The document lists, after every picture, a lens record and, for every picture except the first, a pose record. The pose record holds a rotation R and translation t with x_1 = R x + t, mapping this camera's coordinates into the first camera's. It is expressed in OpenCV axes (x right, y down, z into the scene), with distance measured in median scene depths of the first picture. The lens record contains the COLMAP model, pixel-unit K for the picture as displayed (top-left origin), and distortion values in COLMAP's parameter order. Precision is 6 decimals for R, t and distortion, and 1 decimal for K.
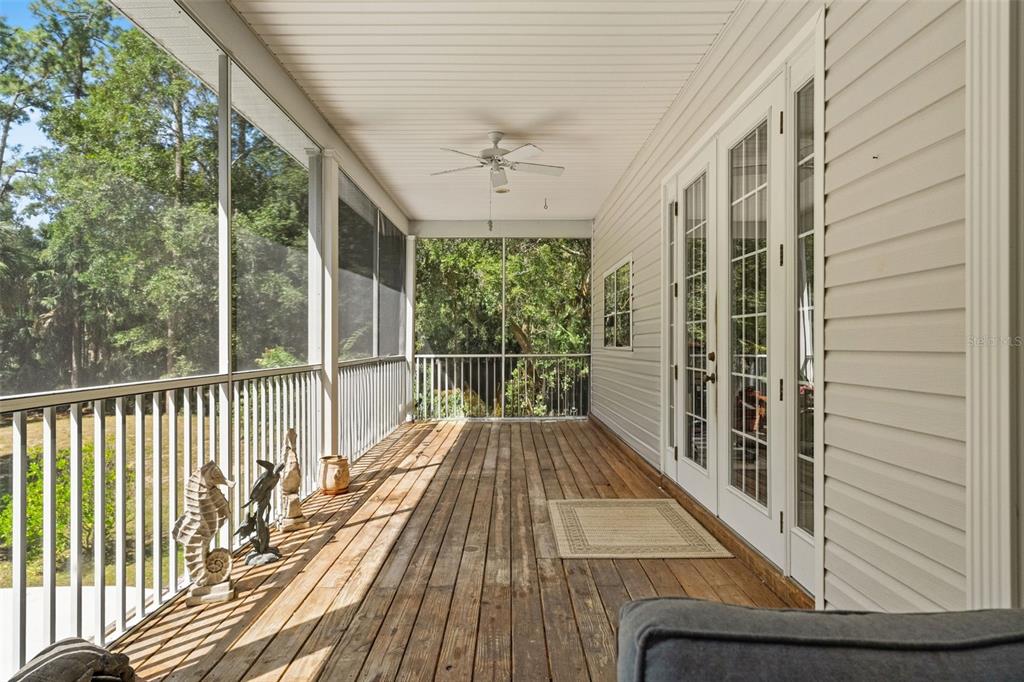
lens RADIAL K [[614.3, 0, 512.0], [0, 614.3, 341.0], [0, 0, 1]] dist [0.002317, 0.000617]
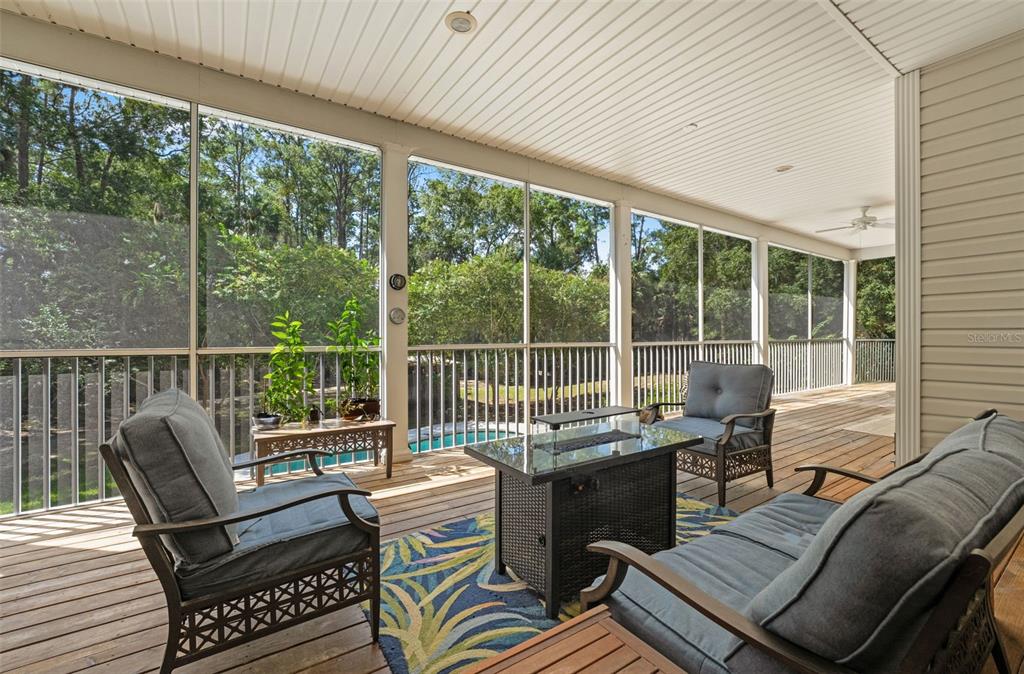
lens RADIAL K [[430.7, 0, 512.0], [0, 430.7, 337.0], [0, 0, 1]] dist [-0.000501, -0.000035]
pose [[0.552009, -0.001072, -0.833838, 0.108401], [0.010615, 0.999927, 0.005742, 0.001571], [0.833771, -0.012020, 0.551980, -0.122492]]
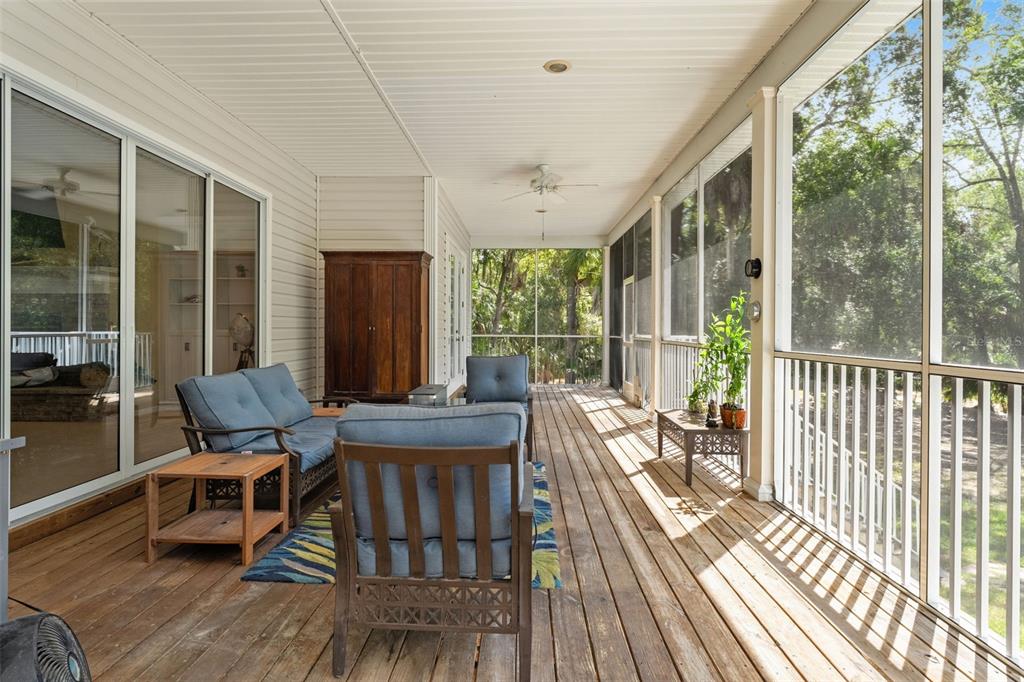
lens RADIAL K [[471.2, 0, 512.0], [0, 471.2, 341.0], [0, 0, 1]] dist [0.000175, -0.000081]
pose [[-0.999553, 0.003852, 0.029652, 0.002407], [0.004084, 0.999962, 0.007764, 0.001362], [-0.029621, 0.007882, -0.999530, 0.107021]]
